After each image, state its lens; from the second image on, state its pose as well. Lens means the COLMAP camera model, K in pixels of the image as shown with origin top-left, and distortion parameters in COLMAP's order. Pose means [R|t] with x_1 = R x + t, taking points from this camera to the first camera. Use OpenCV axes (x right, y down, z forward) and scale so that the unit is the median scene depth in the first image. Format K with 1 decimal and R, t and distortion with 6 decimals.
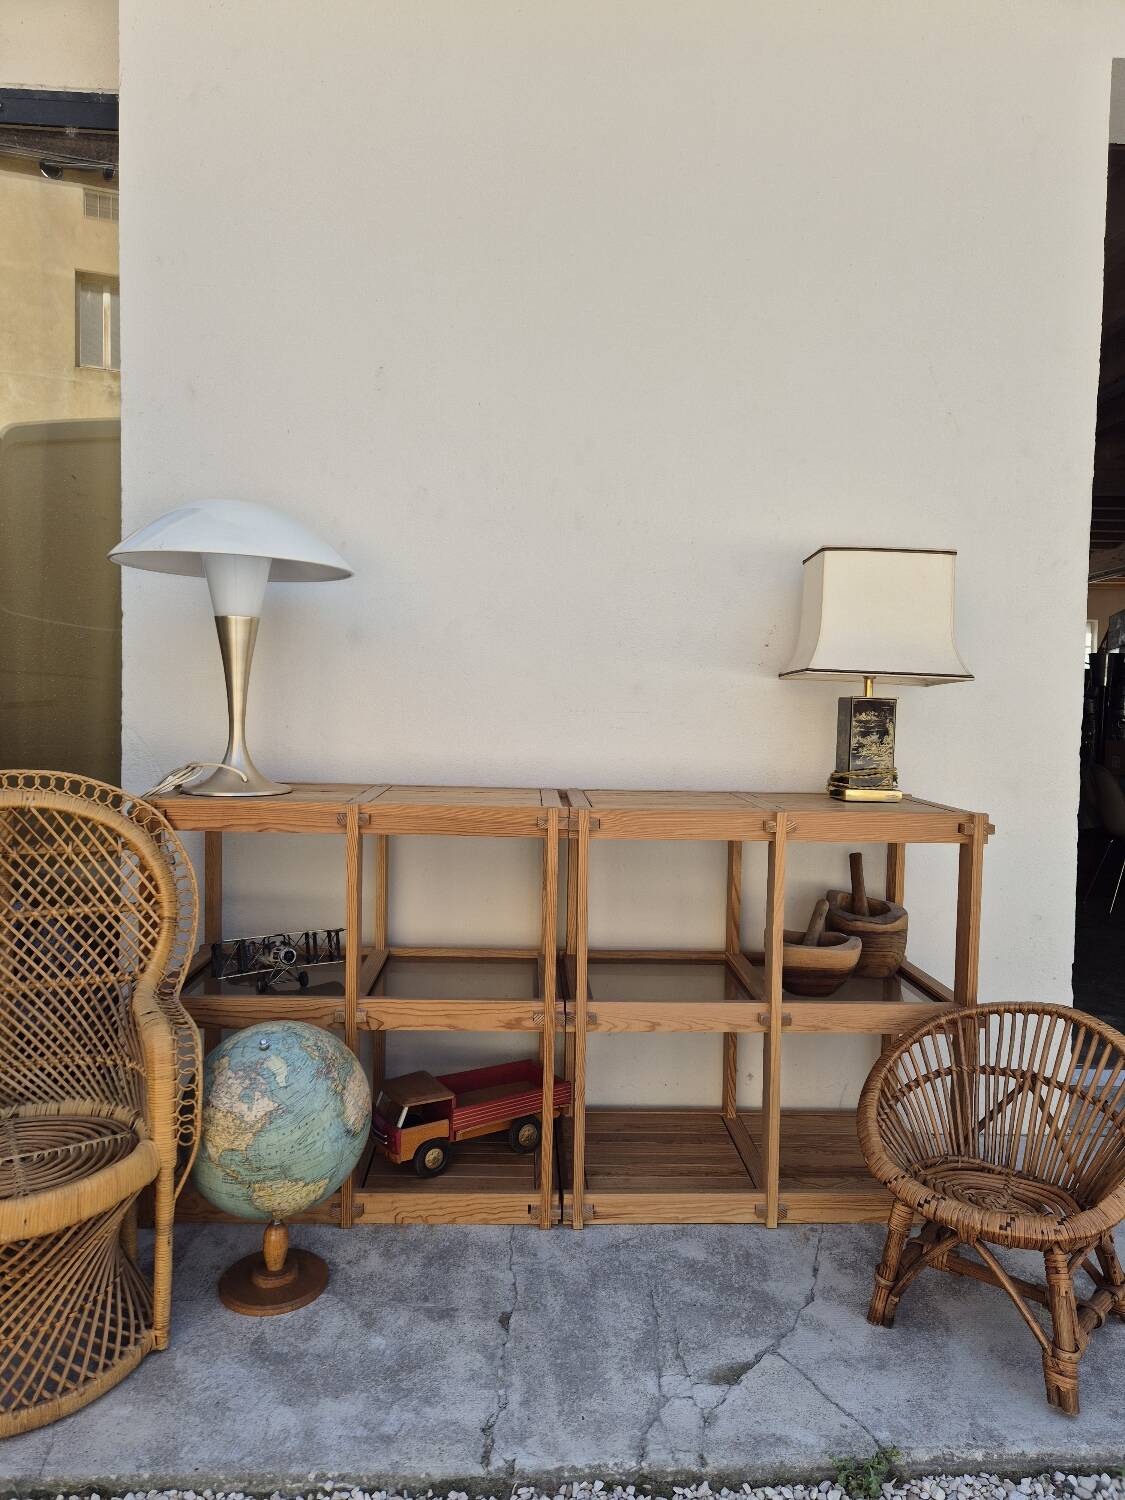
lens RADIAL K [[1005.5, 0, 554.2], [0, 1005.5, 748.1], [0, 0, 1]] dist [0.058660, -0.046305]
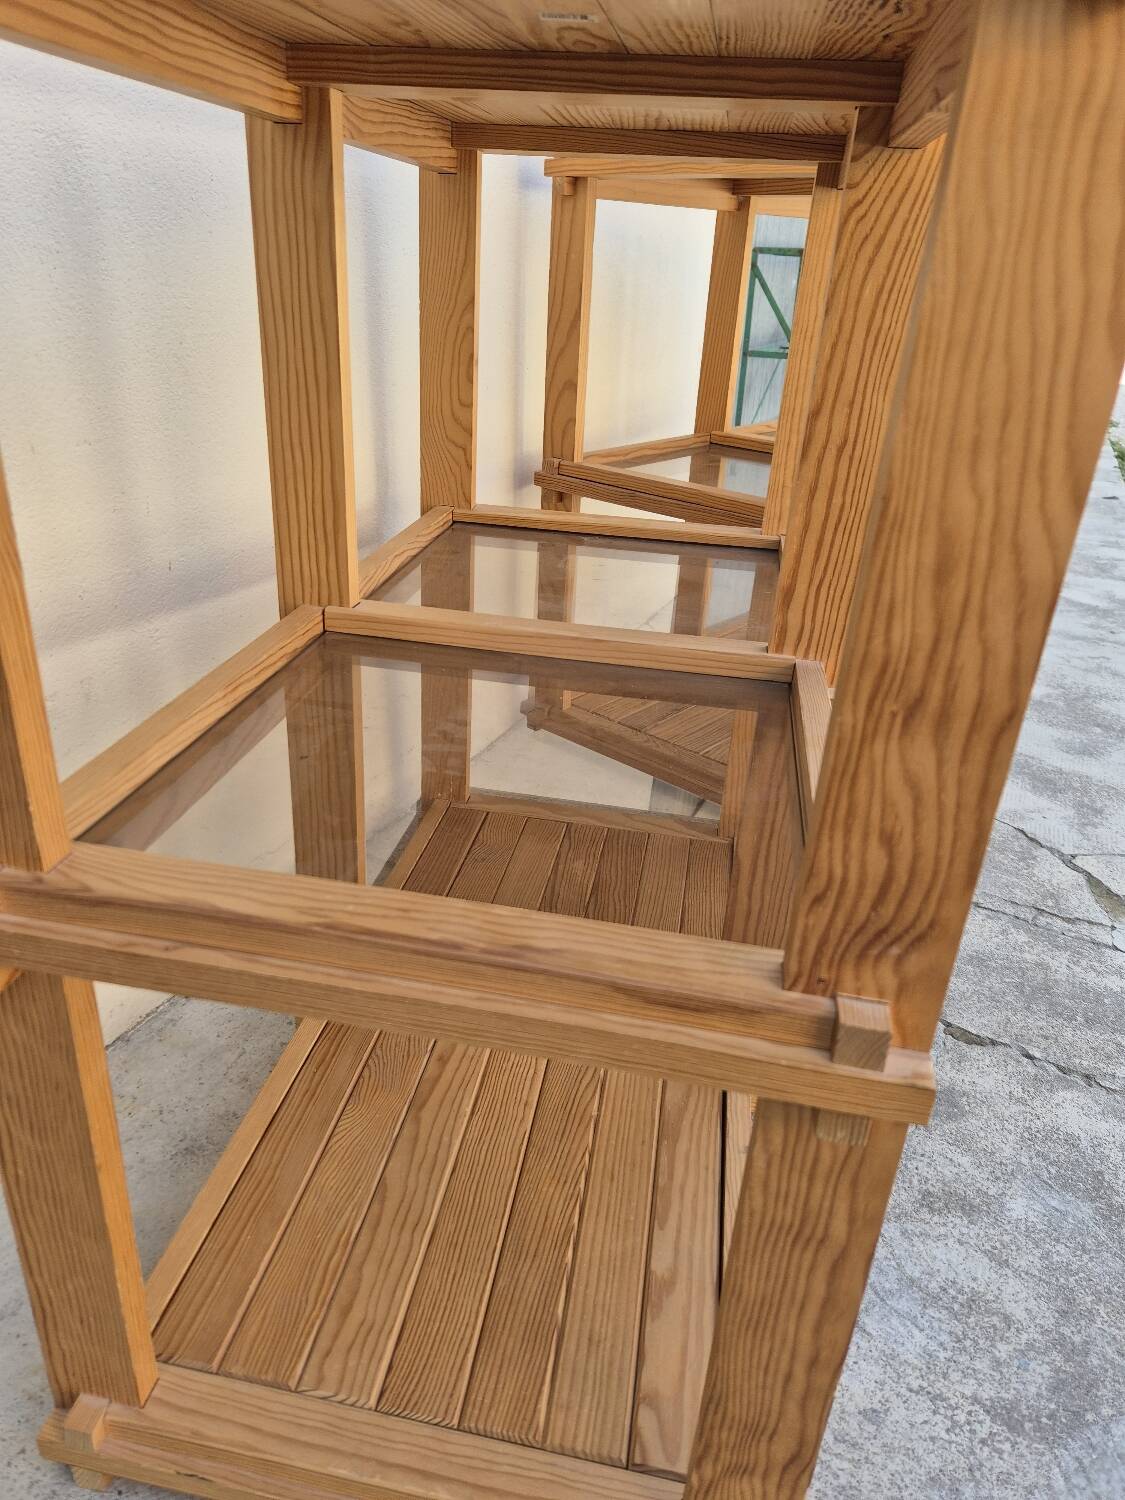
lens RADIAL K [[1014.5, 0, 549.8], [0, 1014.5, 726.8], [0, 0, 1]] dist [0.056583, -0.044508]
pose [[0.450882, -0.376351, 0.809361, -0.544418], [0.008342, 0.908500, 0.417803, 0.122088], [-0.892544, -0.181628, 0.412766, 0.924897]]
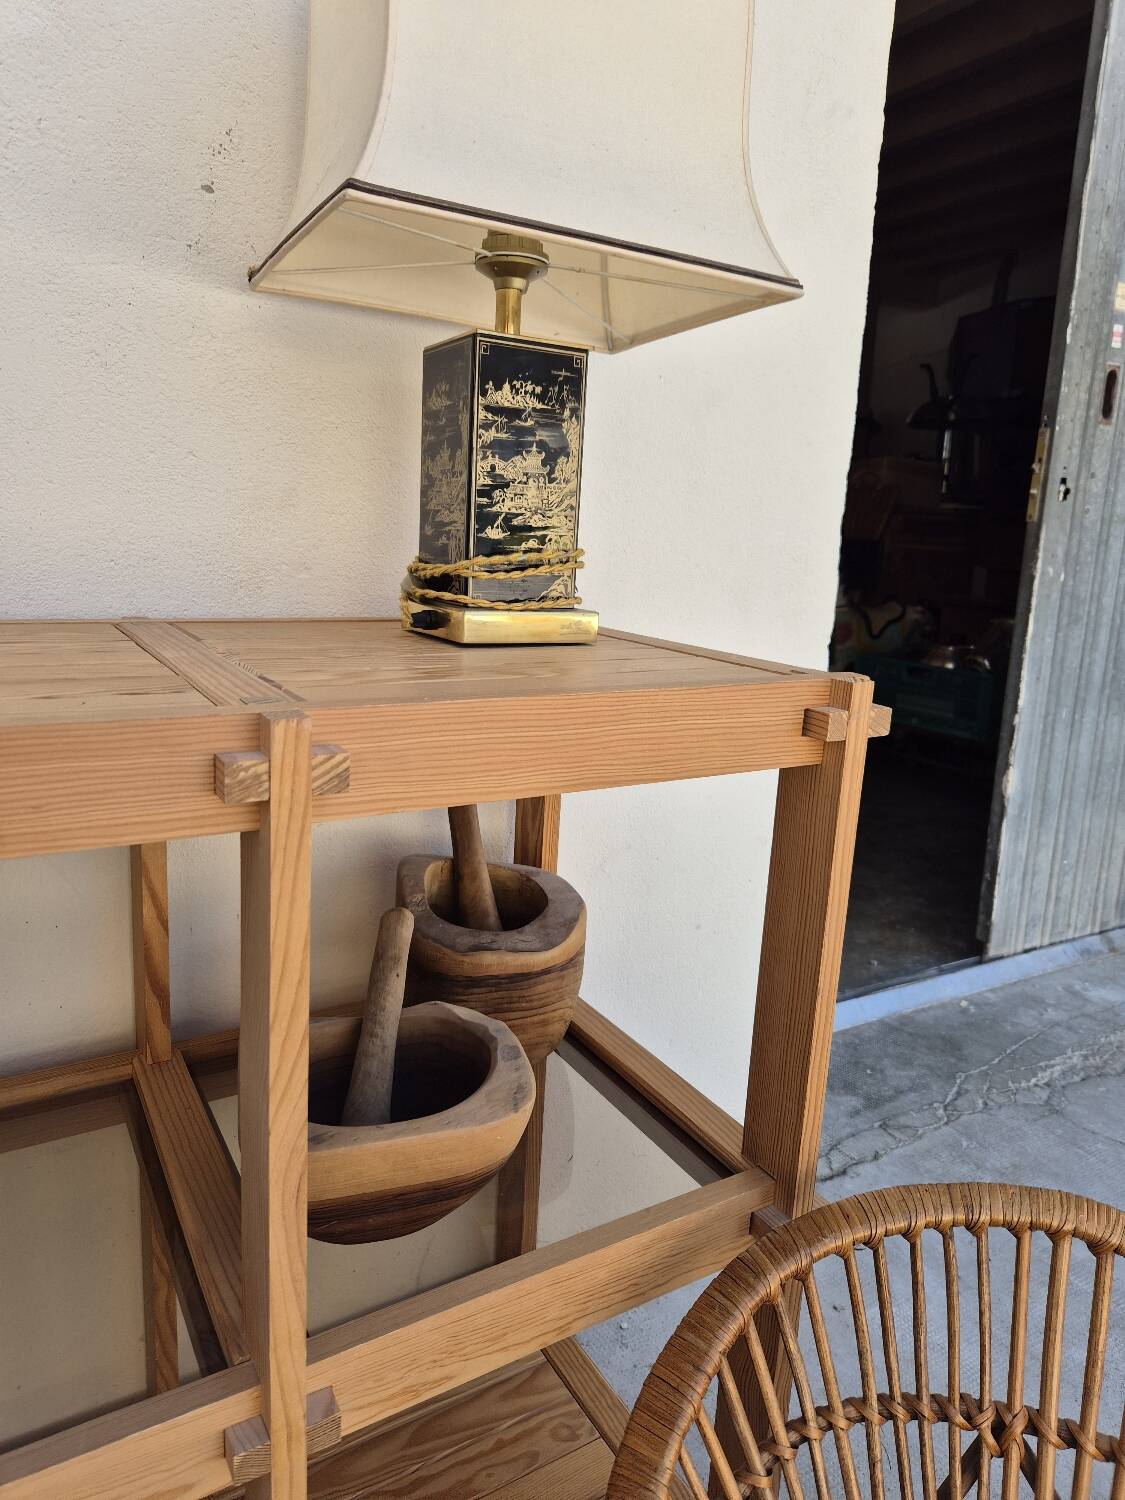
lens RADIAL K [[1014.5, 0, 549.8], [0, 1014.5, 726.8], [0, 0, 1]] dist [0.056583, -0.044508]
pose [[0.877791, -0.075283, 0.473092, 0.173908], [-0.004127, 0.986349, 0.164615, 0.026902], [-0.479026, -0.146450, 0.865498, 0.801062]]
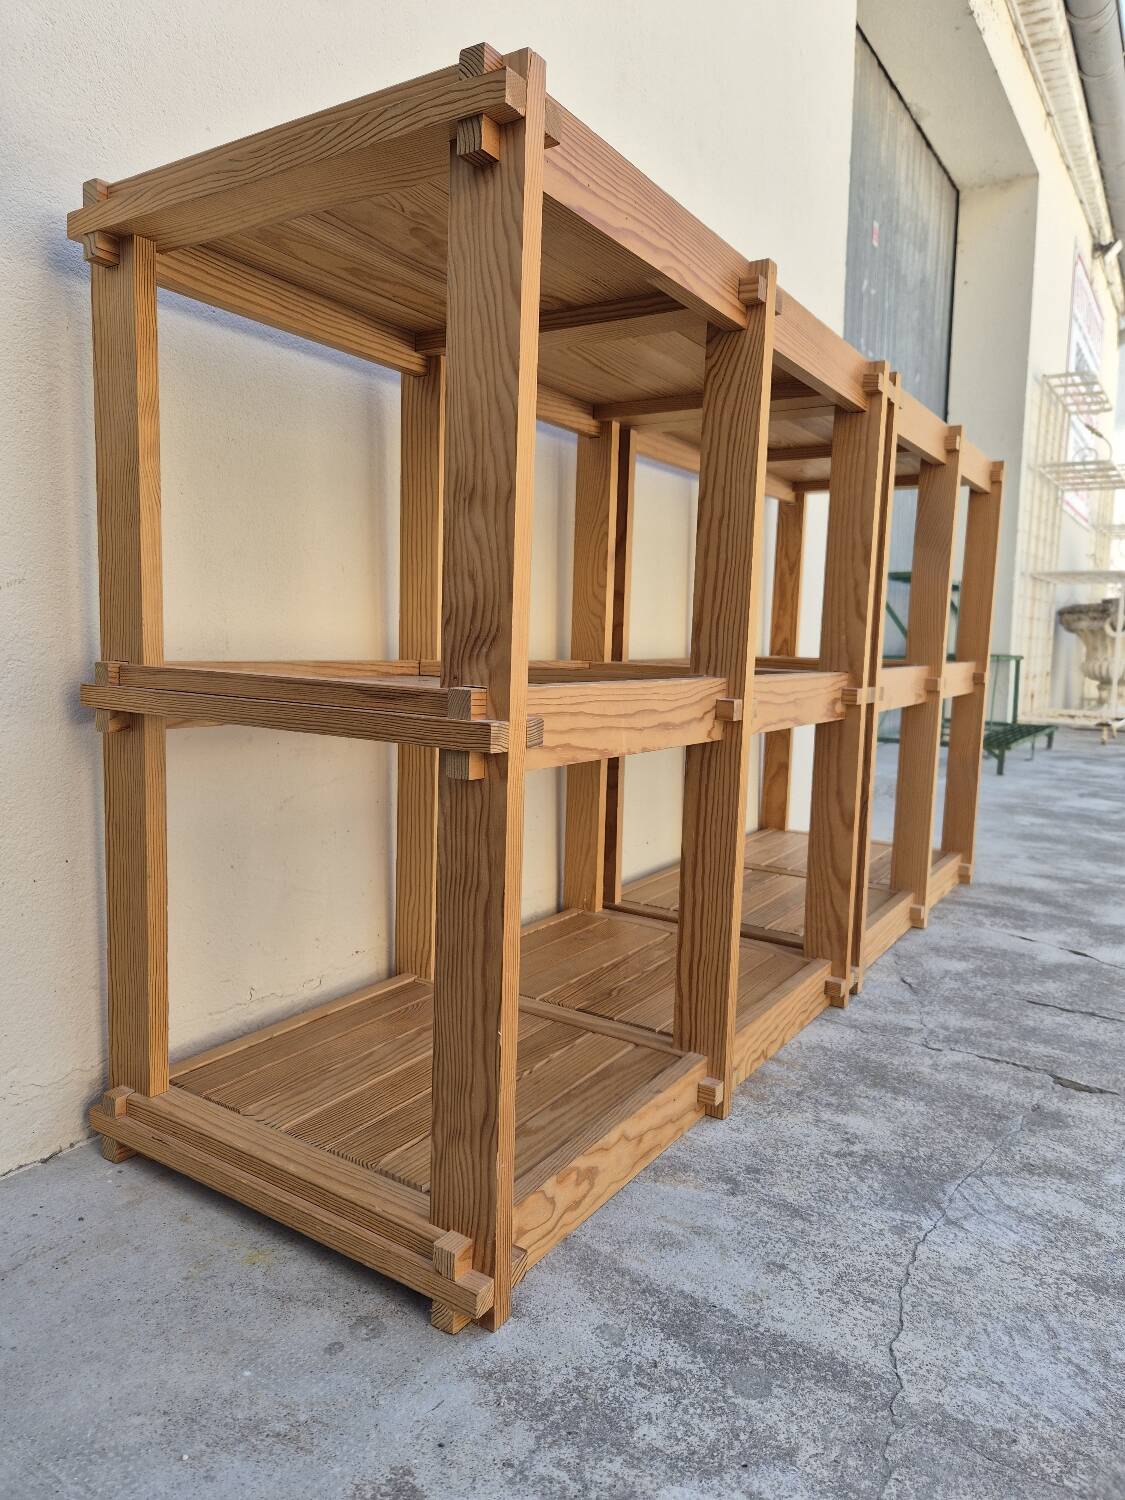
lens RADIAL K [[1018.2, 0, 556.1], [0, 1018.2, 735.4], [0, 0, 1]] dist [0.065554, -0.057499]
pose [[0.571323, -0.088422, 0.815949, -0.712697], [0.025993, 0.995630, 0.089693, 0.243465], [-0.820314, -0.030035, 0.571124, 0.829479]]
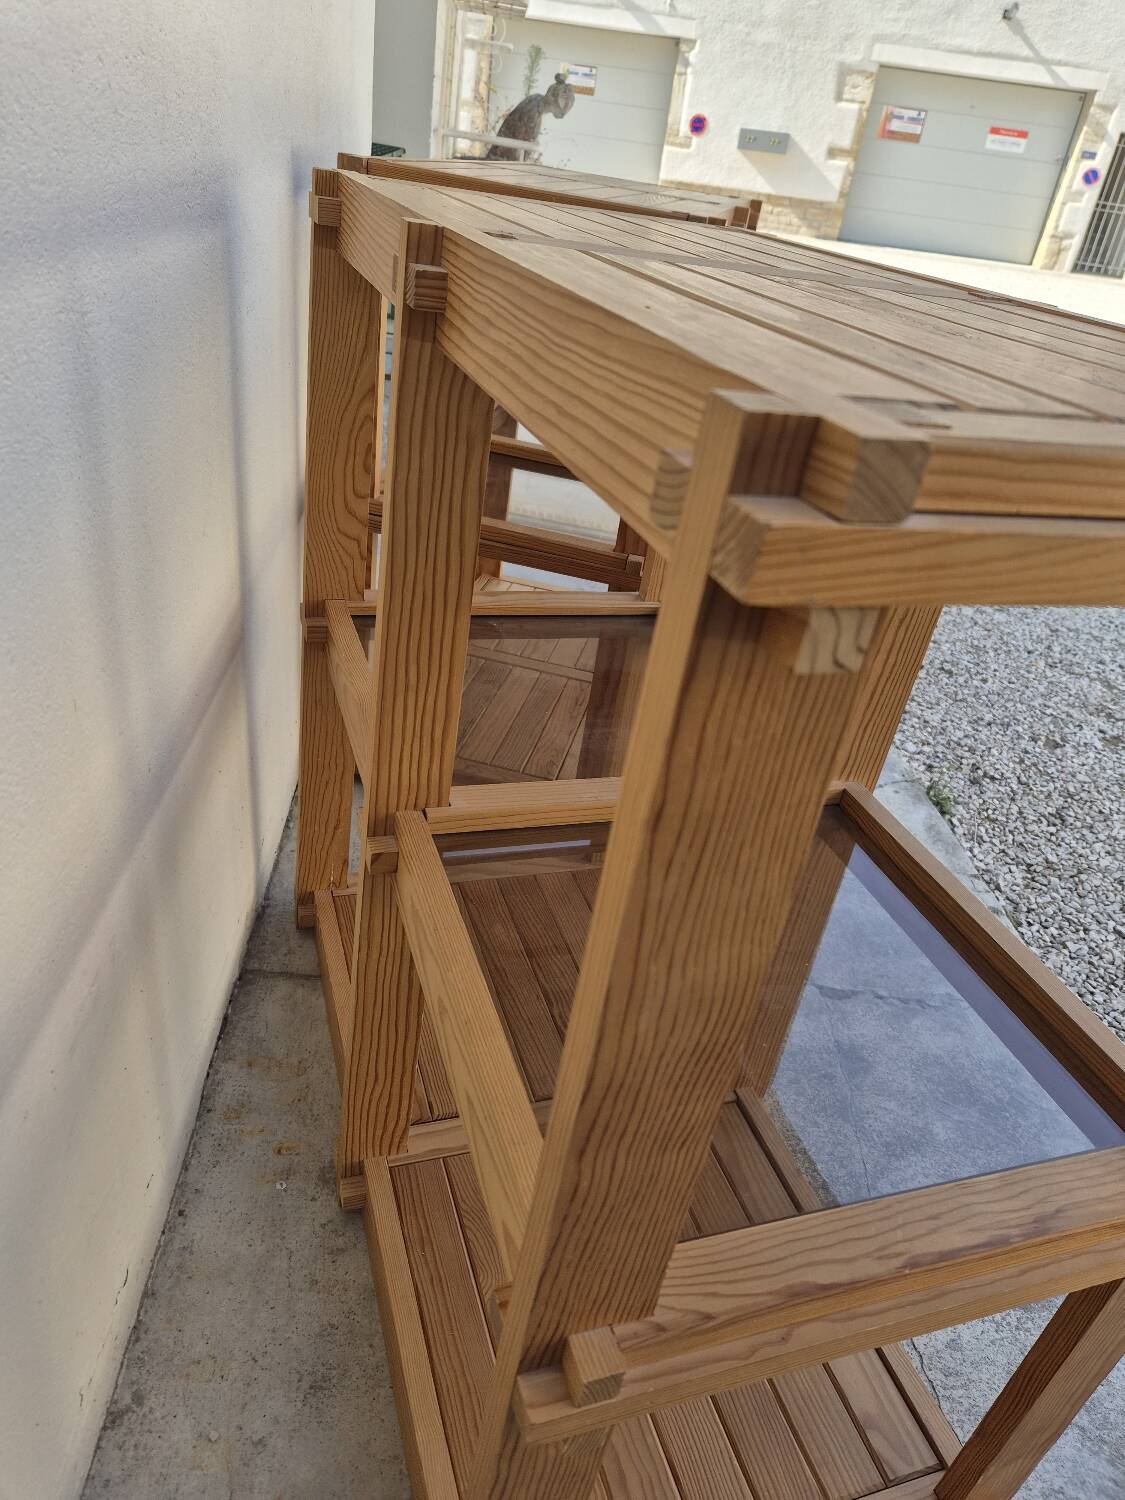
lens RADIAL K [[1018.2, 0, 556.1], [0, 1018.2, 735.4], [0, 0, 1]] dist [0.065554, -0.057499]
pose [[-0.027122, -0.524595, 0.850920, -0.547416], [-0.088866, 0.849128, 0.520658, 0.015417], [-0.995674, -0.061496, -0.069649, 1.174393]]
